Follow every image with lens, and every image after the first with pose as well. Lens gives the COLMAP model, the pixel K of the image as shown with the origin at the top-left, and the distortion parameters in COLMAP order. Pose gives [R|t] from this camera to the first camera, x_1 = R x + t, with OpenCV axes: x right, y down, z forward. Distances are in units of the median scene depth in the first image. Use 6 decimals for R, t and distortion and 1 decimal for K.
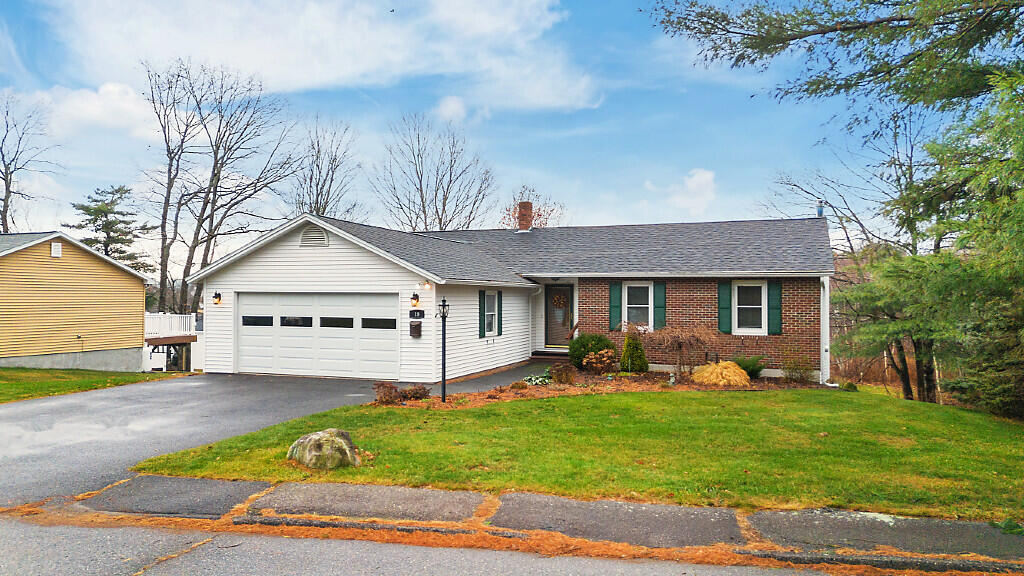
lens RADIAL K [[724.4, 0, 513.1], [0, 724.4, 286.2], [0, 0, 1]] dist [0.095008, -0.082885]
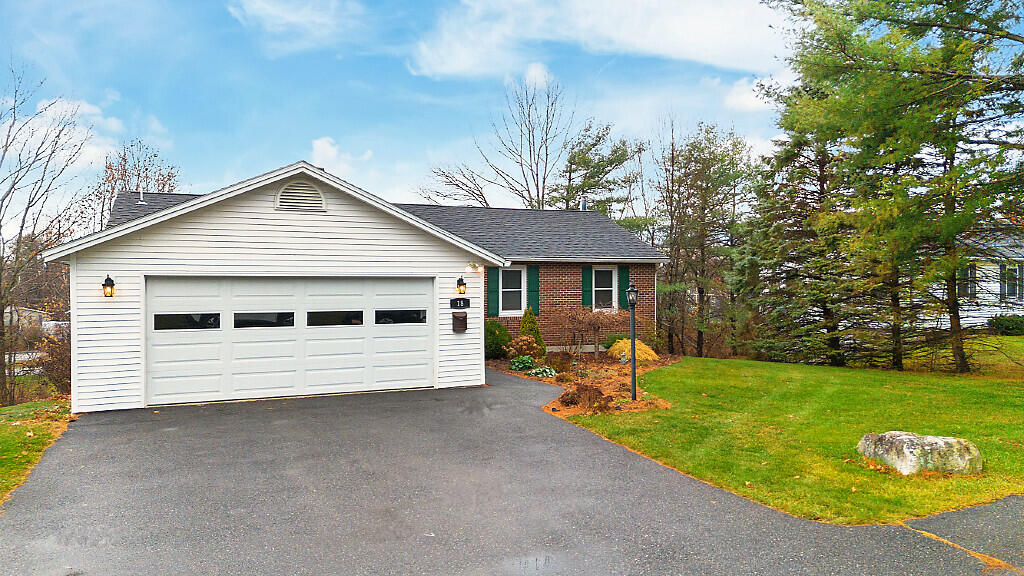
lens RADIAL K [[724.4, 0, 513.1], [0, 724.4, 286.2], [0, 0, 1]] dist [0.095008, -0.082885]
pose [[0.725465, -0.010772, 0.688175, -0.605091], [-0.003423, 0.999809, 0.019258, 0.003580], [-0.688250, -0.016327, 0.725289, 0.350814]]
